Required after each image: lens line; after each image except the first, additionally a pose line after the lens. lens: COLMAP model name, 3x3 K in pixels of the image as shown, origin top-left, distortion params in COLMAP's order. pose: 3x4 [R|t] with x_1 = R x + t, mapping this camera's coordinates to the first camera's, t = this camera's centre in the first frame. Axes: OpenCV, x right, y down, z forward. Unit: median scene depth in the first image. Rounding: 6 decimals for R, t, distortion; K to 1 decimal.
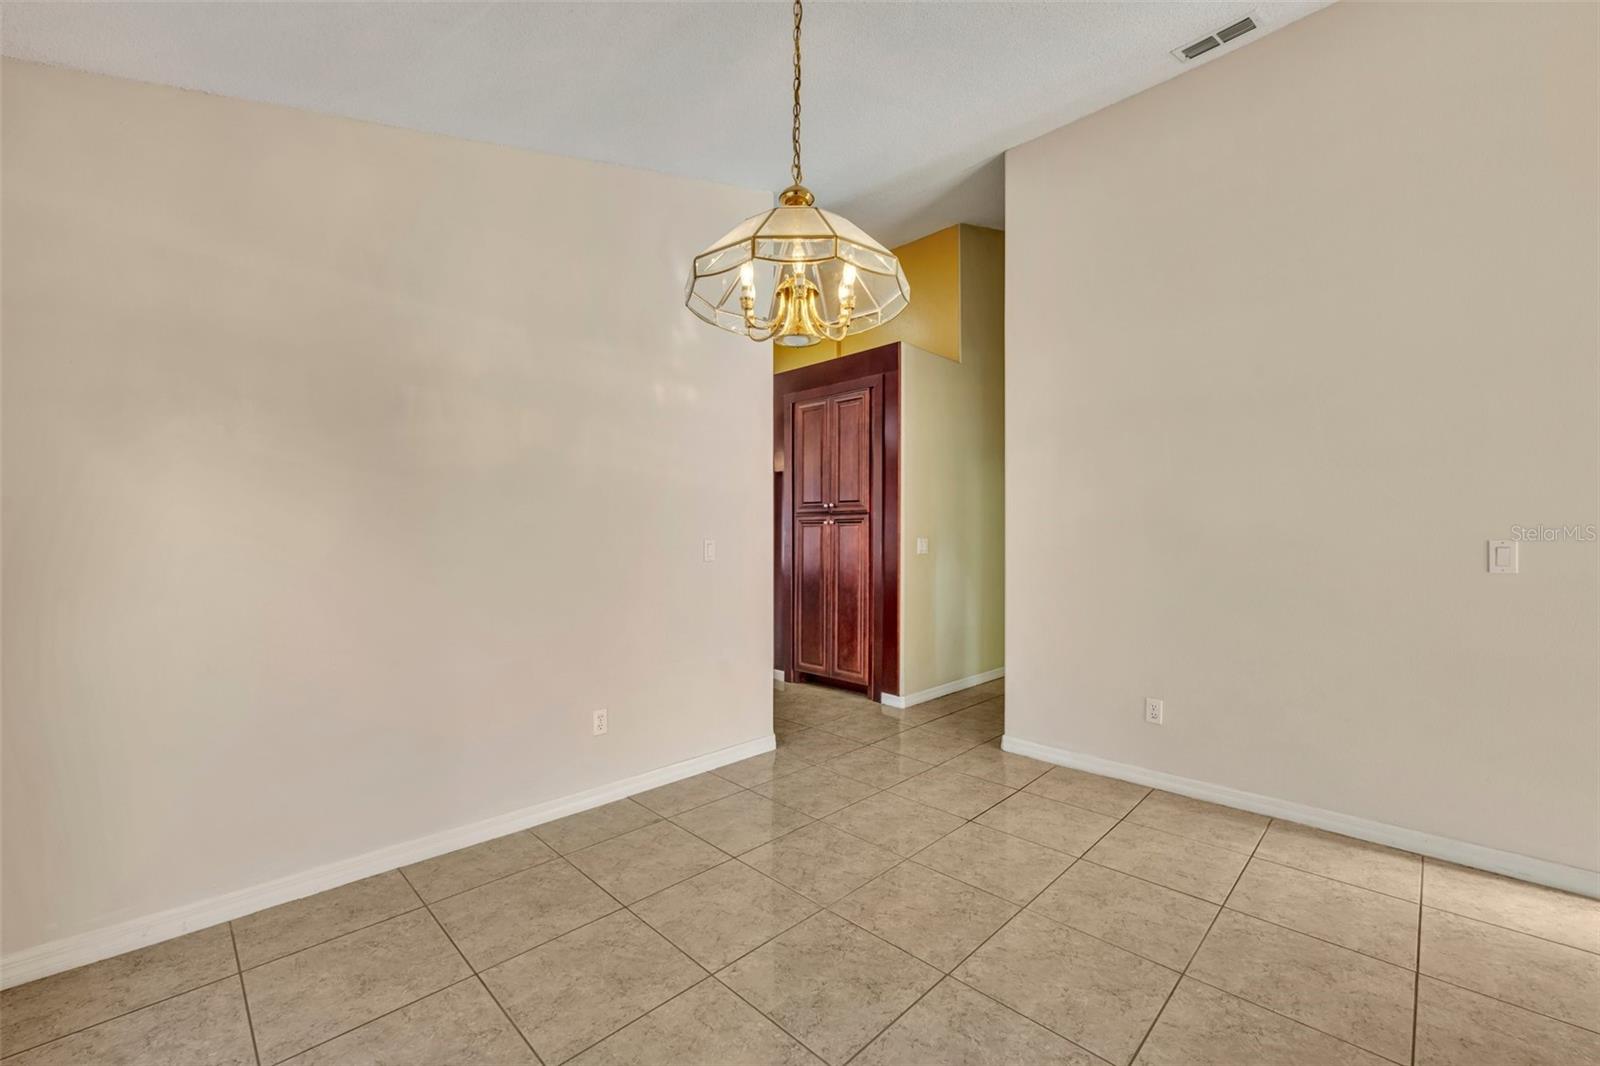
lens RADIAL K [[651.2, 0, 820.6], [0, 651.2, 528.3], [0, 0, 1]] dist [0.000753, 0.000312]
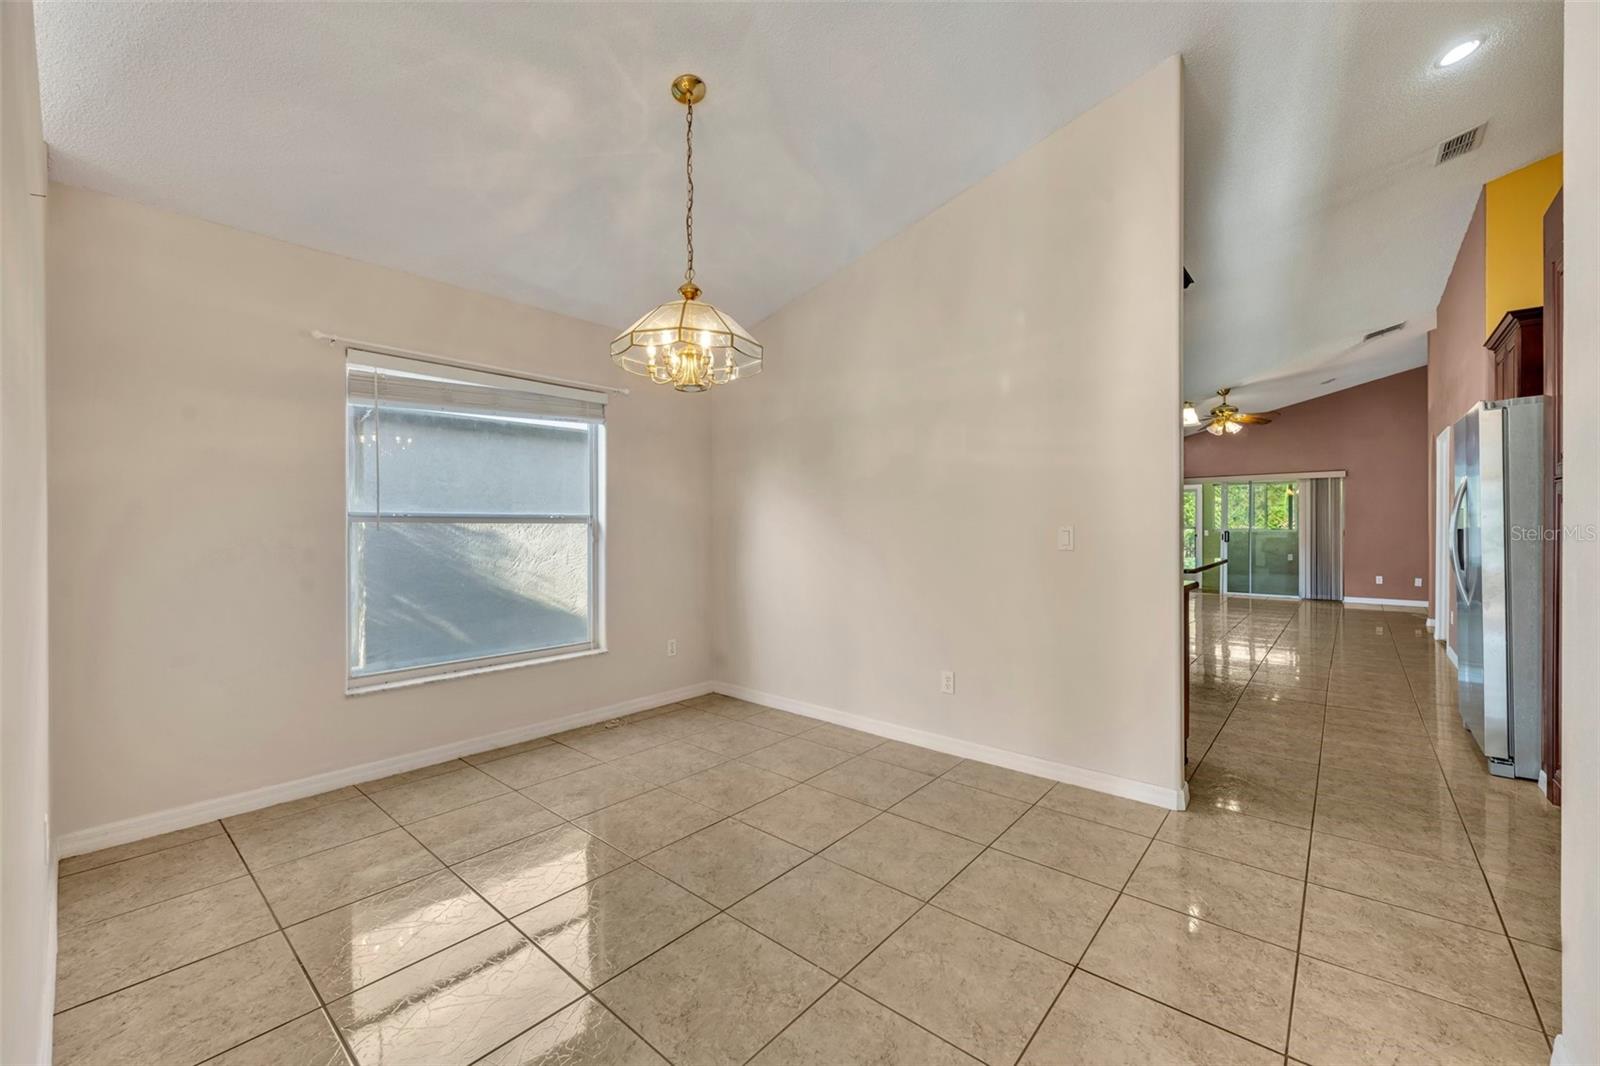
lens RADIAL K [[627.9, 0, 781.6], [0, 627.9, 535.2], [0, 0, 1]] dist [-0.000469, 0.000009]
pose [[0.042484, 0.011962, -0.999026, 0.975563], [0.018432, 0.999749, 0.012755, 0.005033], [0.998927, -0.018956, 0.042253, 0.800995]]
